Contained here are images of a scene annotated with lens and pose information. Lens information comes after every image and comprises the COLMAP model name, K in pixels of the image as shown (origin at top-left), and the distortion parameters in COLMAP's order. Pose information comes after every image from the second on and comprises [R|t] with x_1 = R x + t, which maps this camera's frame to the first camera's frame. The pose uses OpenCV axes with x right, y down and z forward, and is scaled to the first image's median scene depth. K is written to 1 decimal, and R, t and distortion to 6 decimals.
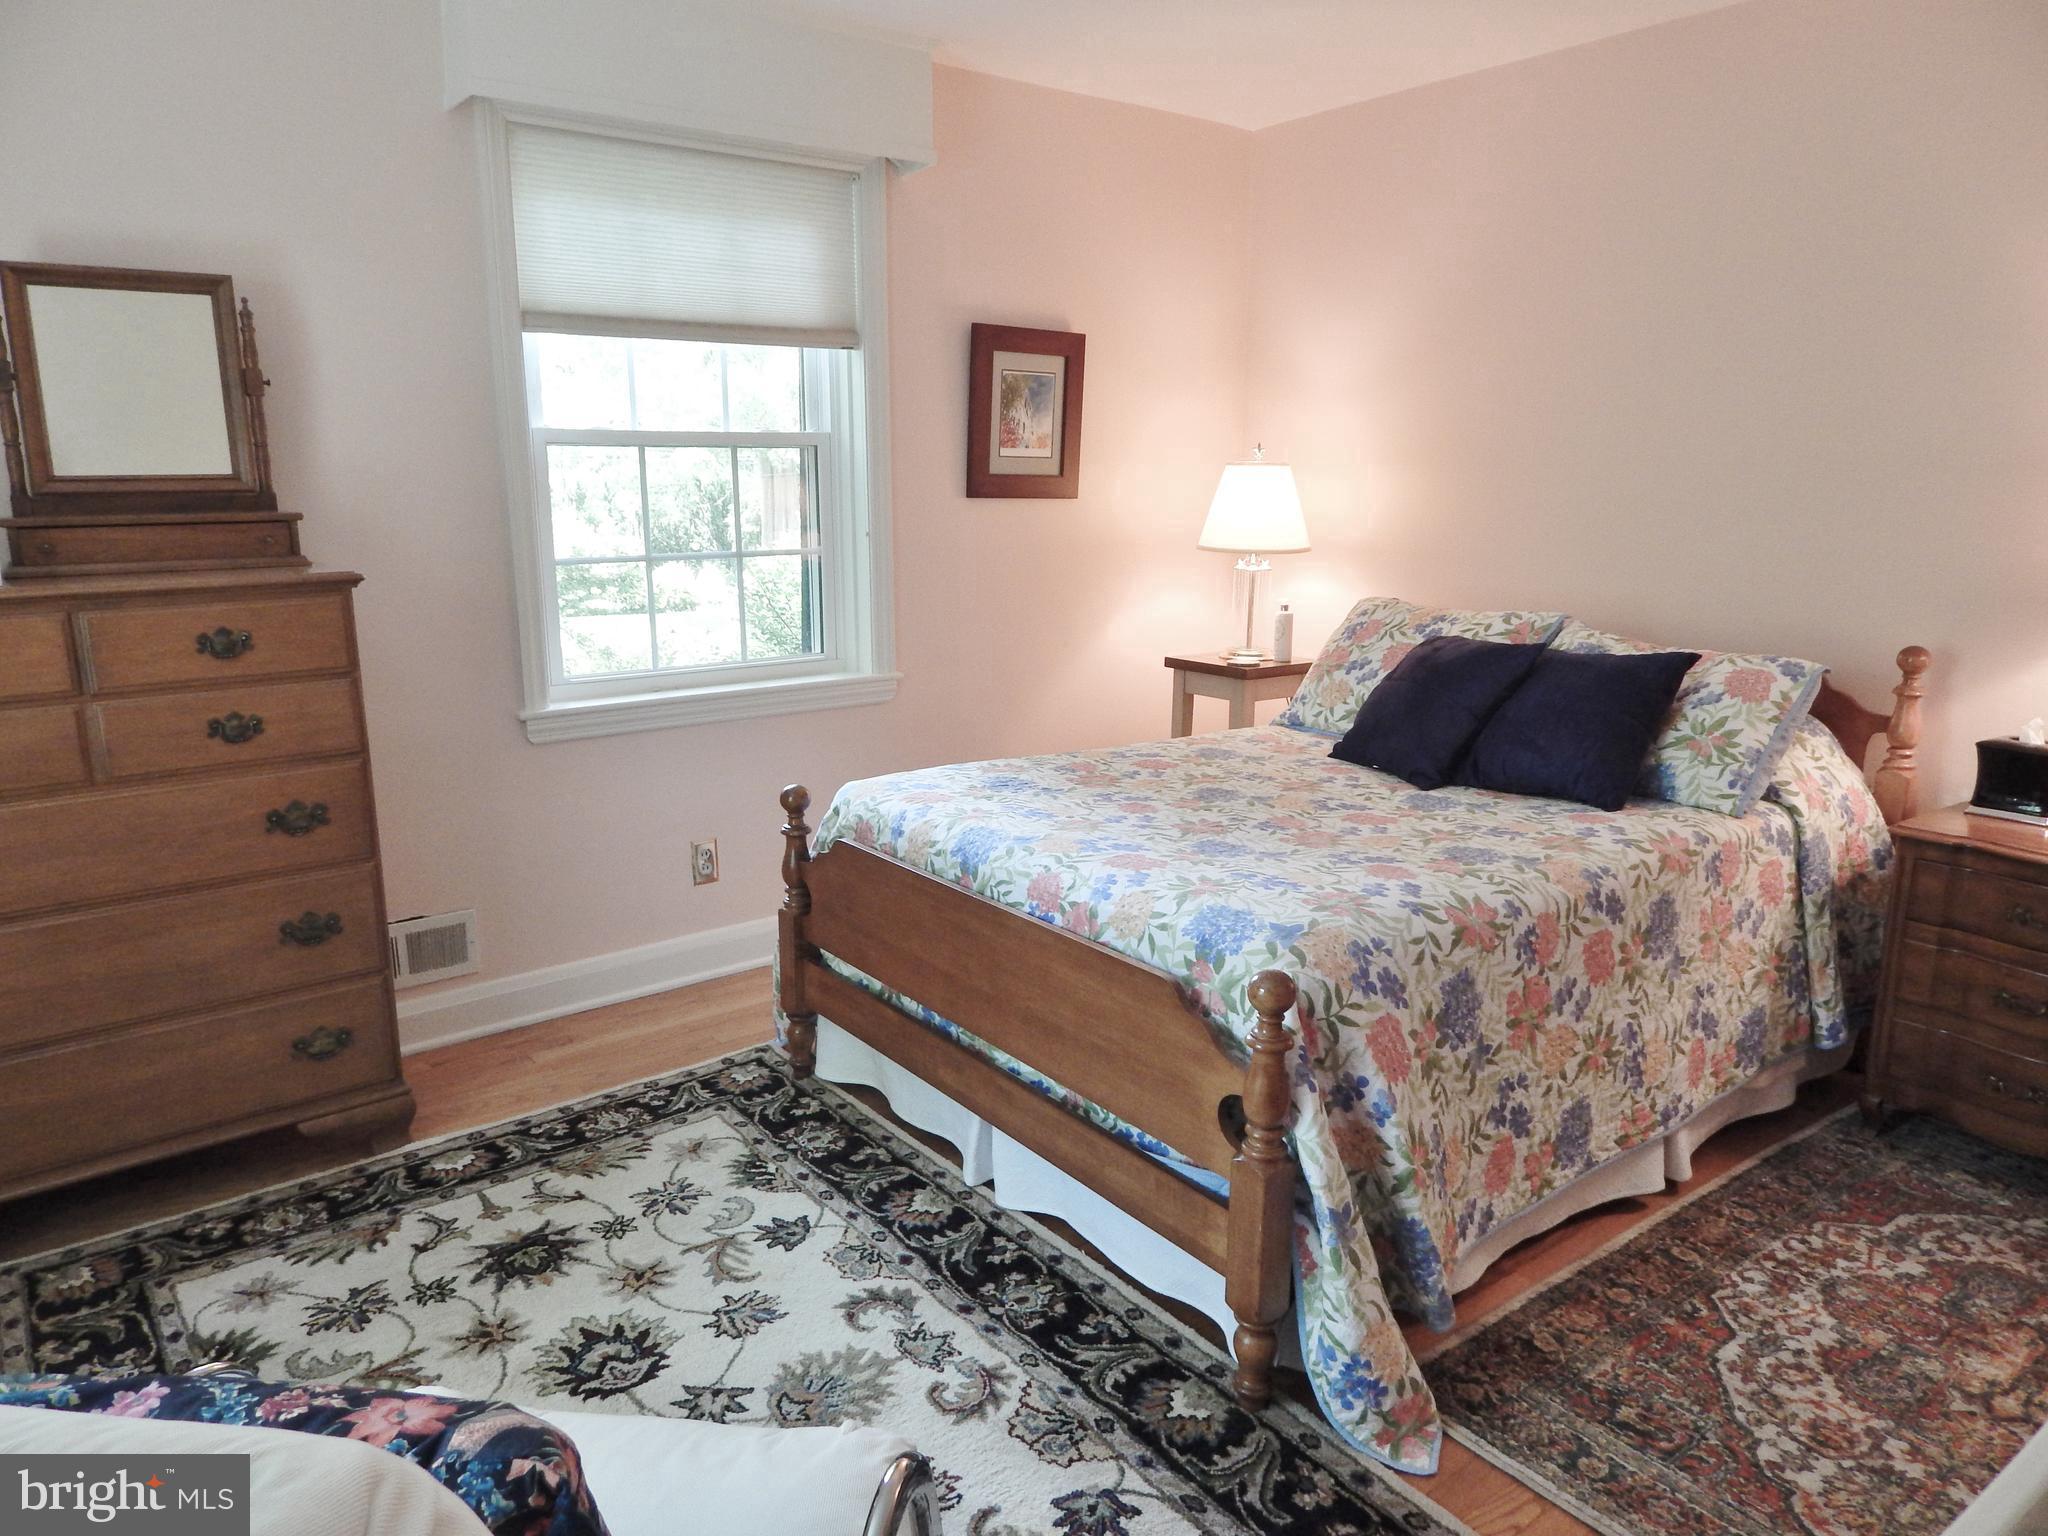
lens RADIAL K [[1378.4, 0, 1024.0], [0, 1378.4, 768.0], [0, 0, 1]] dist [0.056533, -0.021635]
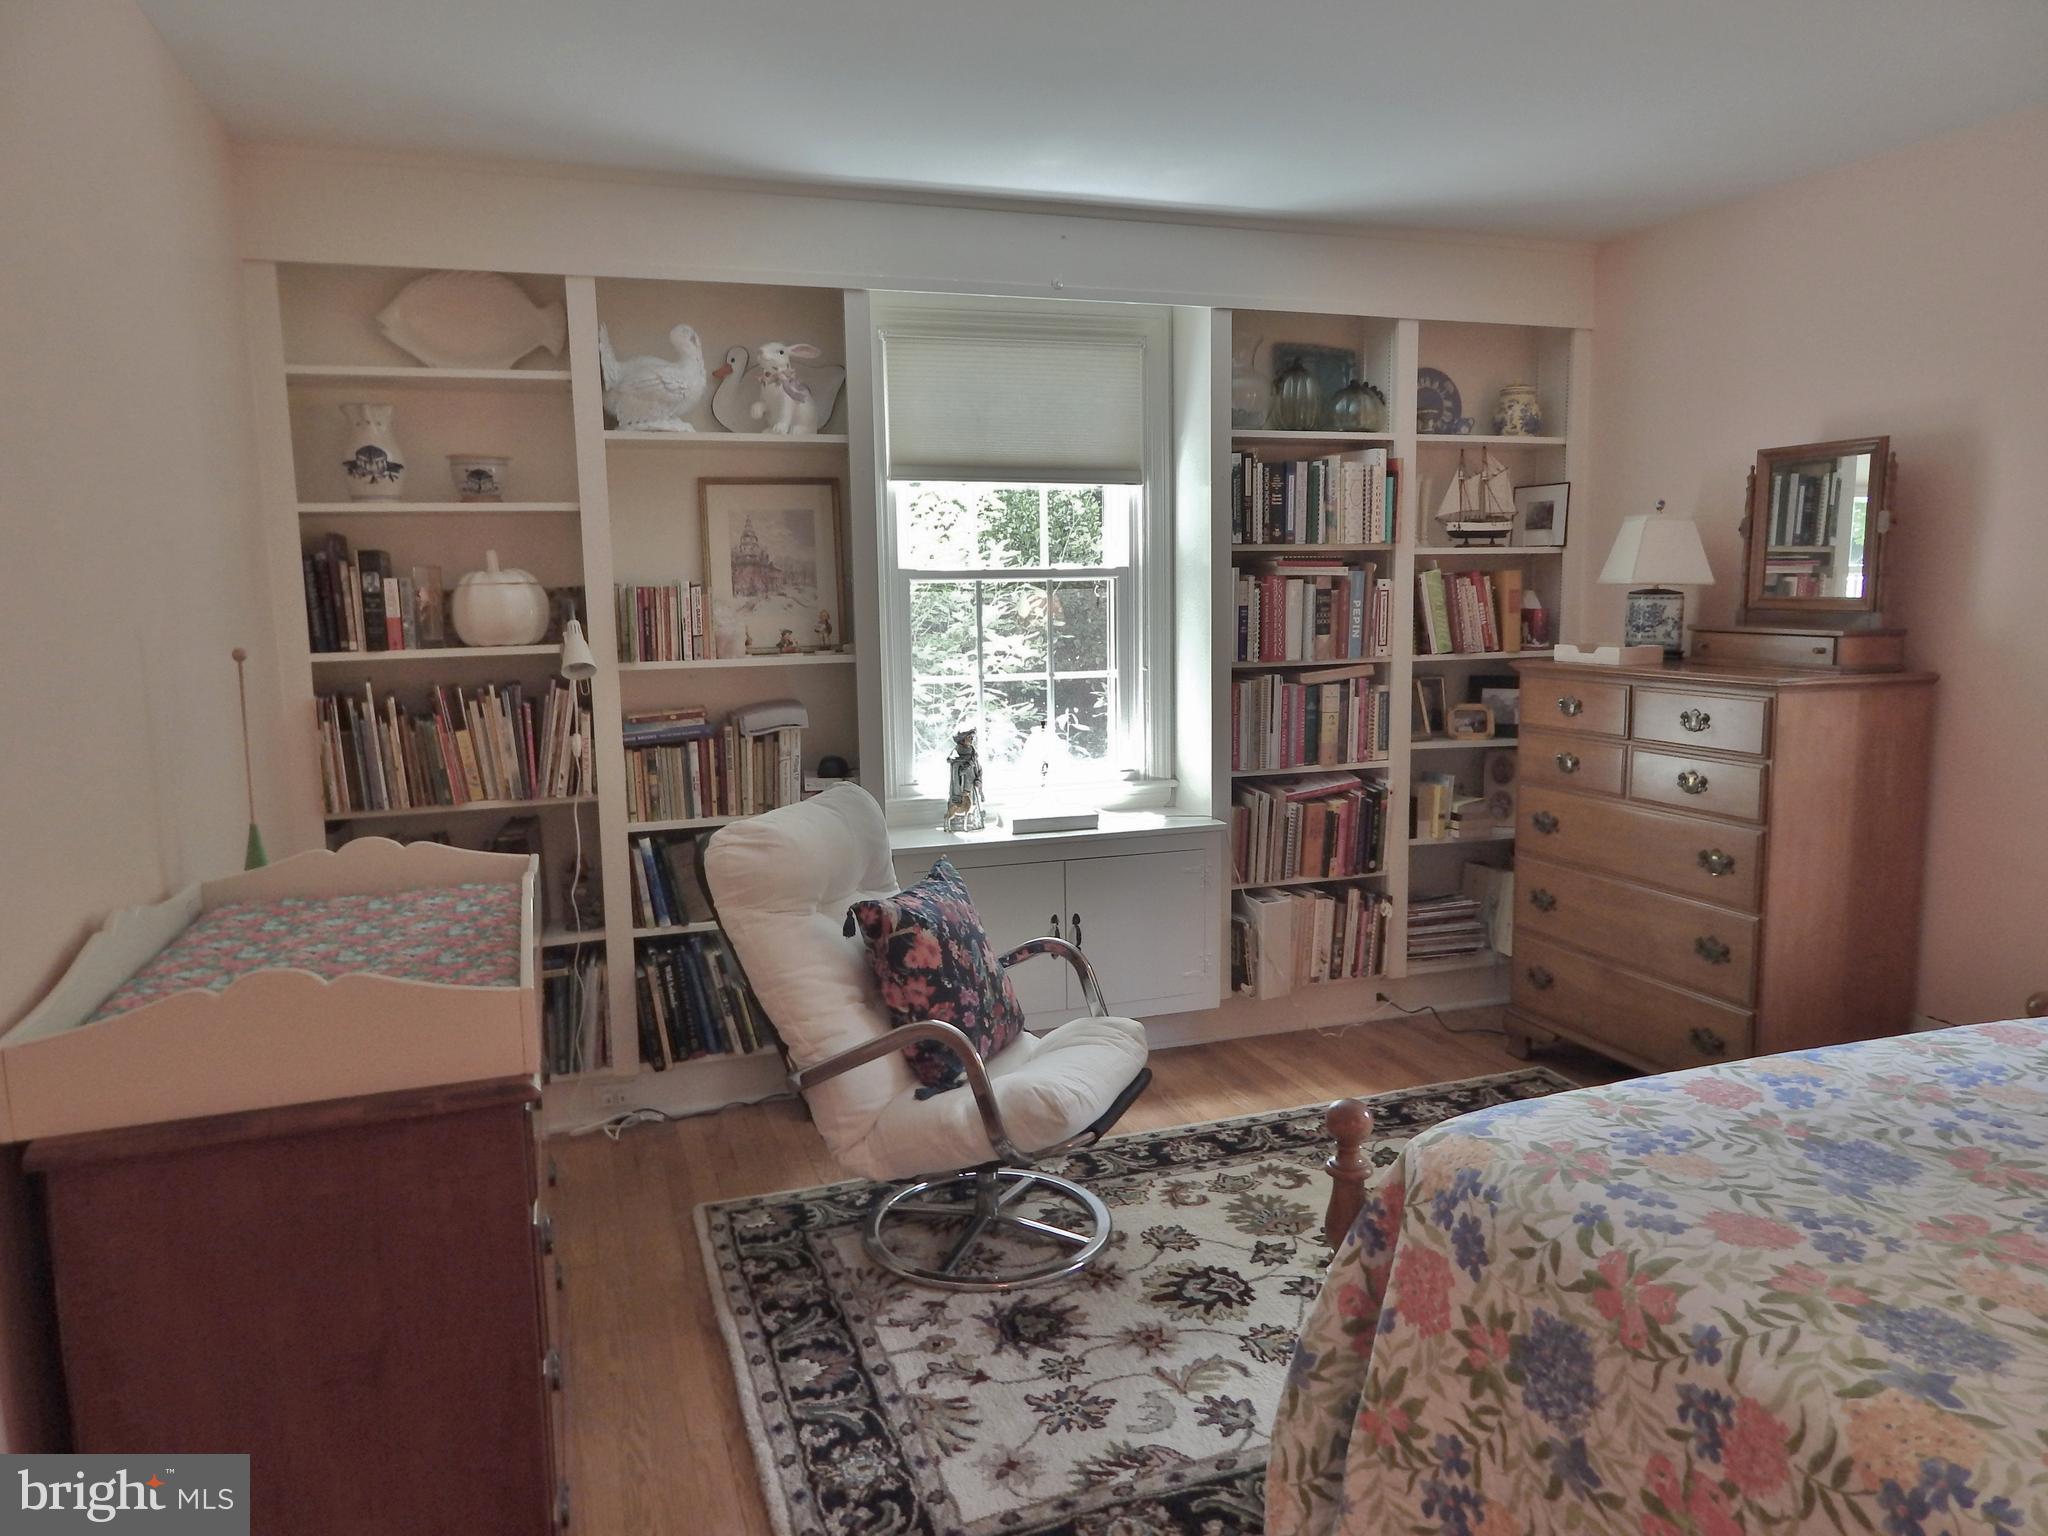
lens RADIAL K [[1388.1, 0, 1009.2], [0, 1388.1, 775.1], [0, 0, 1]] dist [0.063045, -0.023918]
pose [[-0.311937, 0.142424, -0.939367, 0.949979], [-0.188810, 0.959688, 0.208204, -0.201776], [0.931153, 0.242309, -0.272471, 0.778144]]
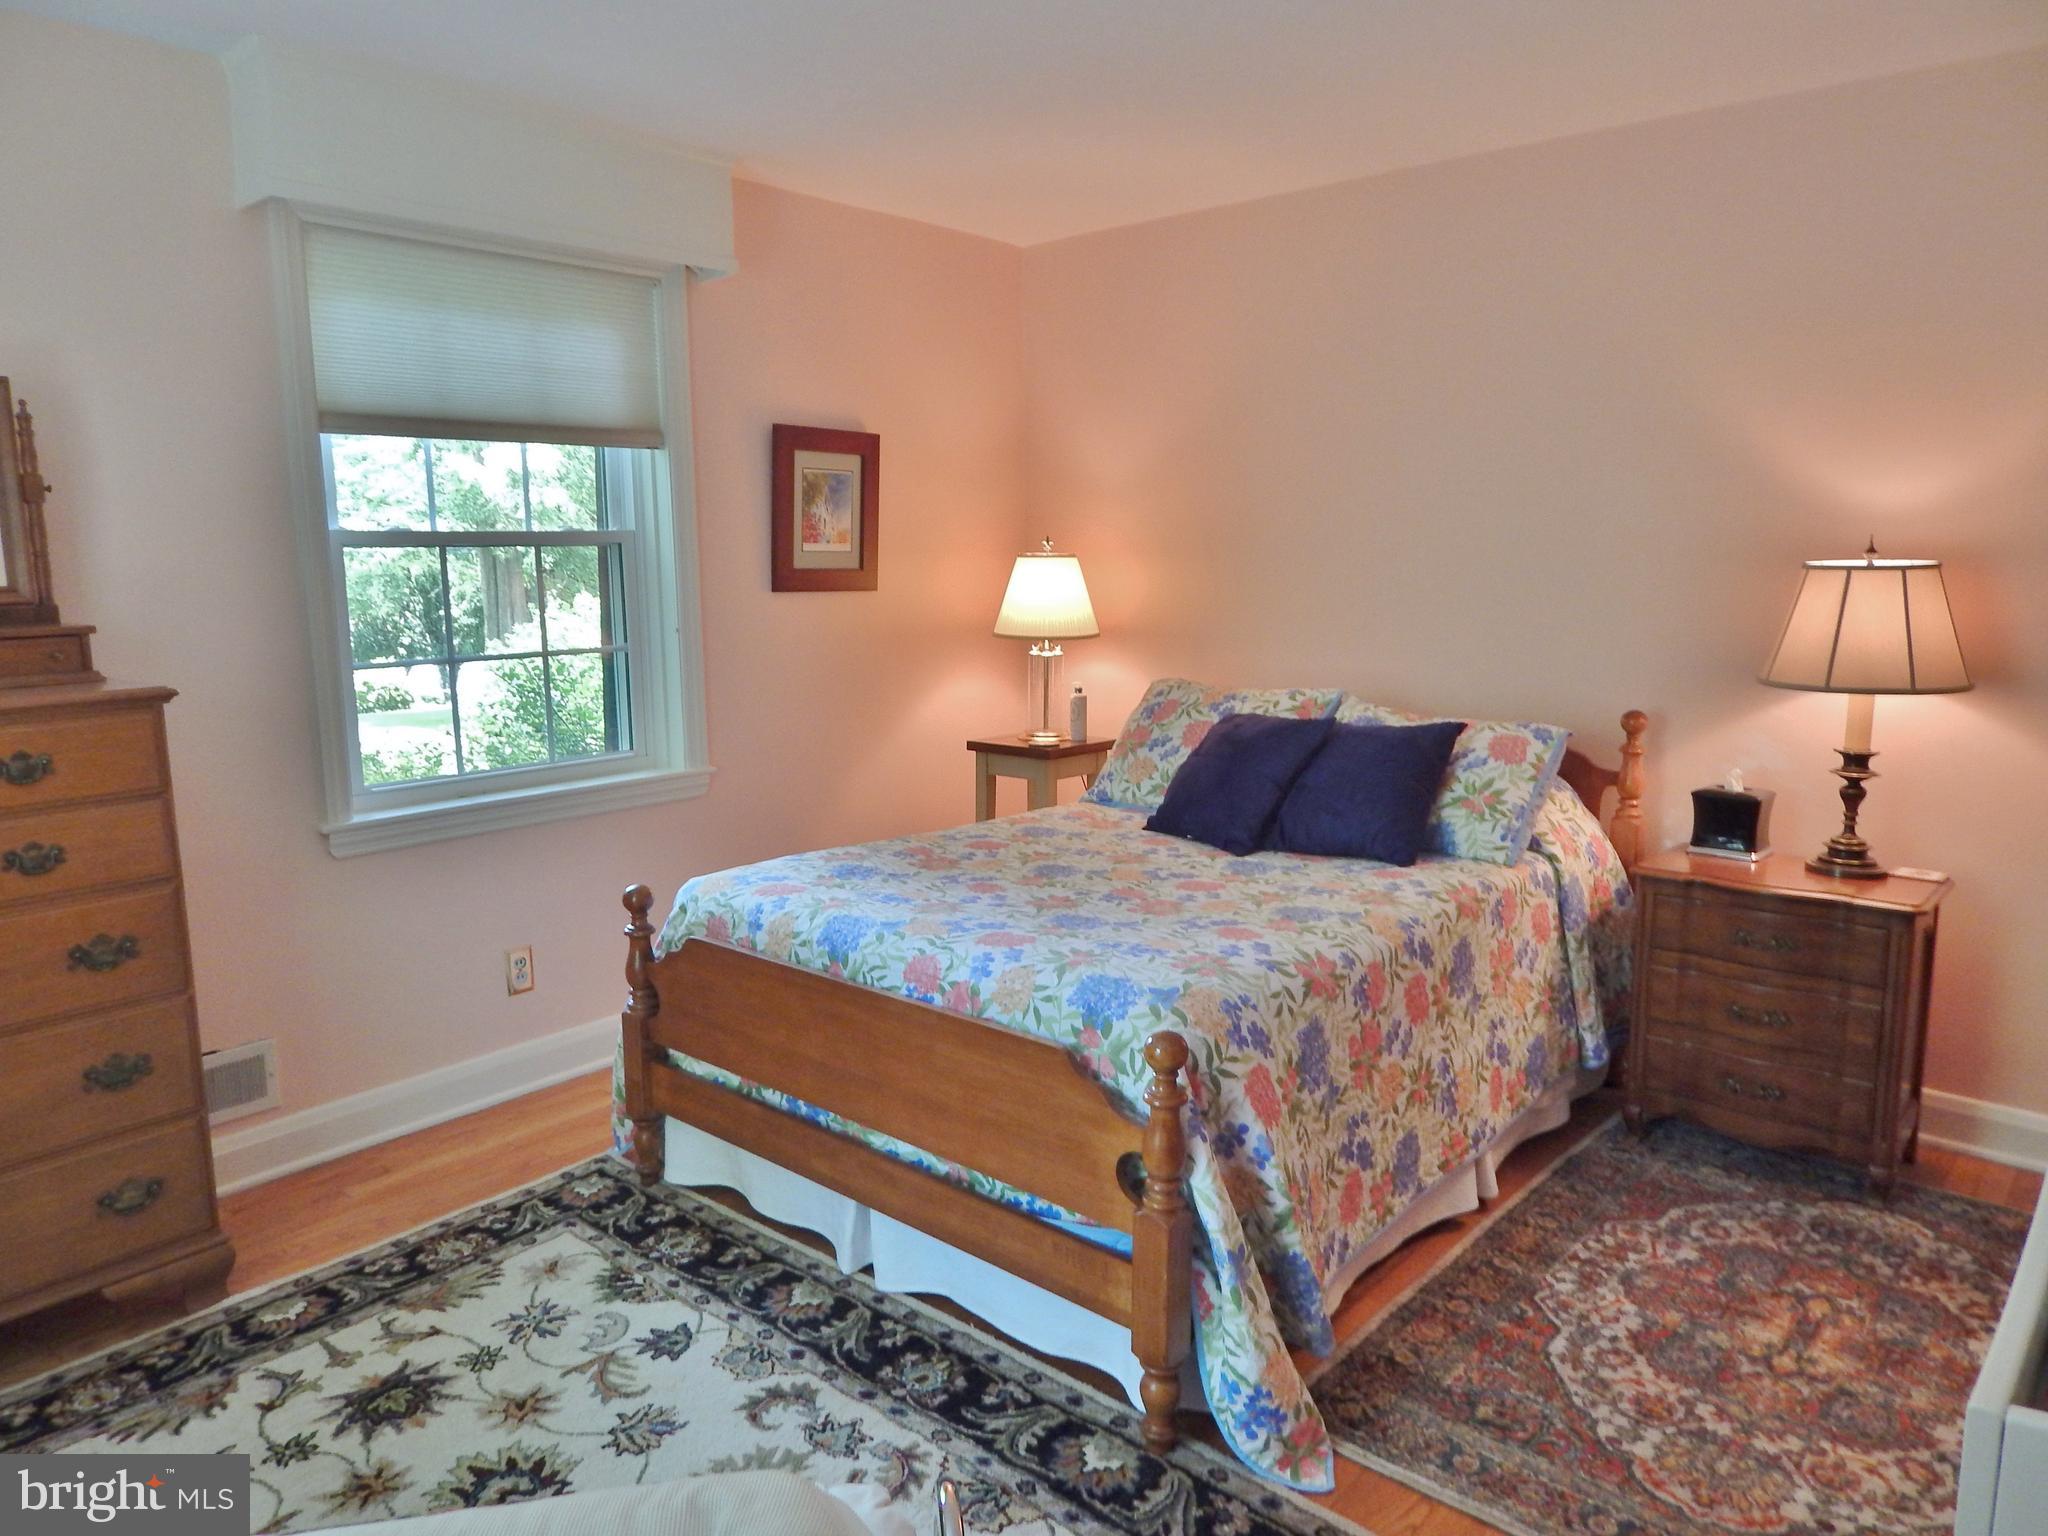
lens RADIAL K [[1388.1, 0, 1009.2], [0, 1388.1, 775.1], [0, 0, 1]] dist [0.063045, -0.023918]
pose [[0.981781, -0.041936, 0.185331, -0.105421], [0.051669, 0.997510, -0.048004, -0.005663], [-0.182856, 0.056705, 0.981503, -0.044506]]
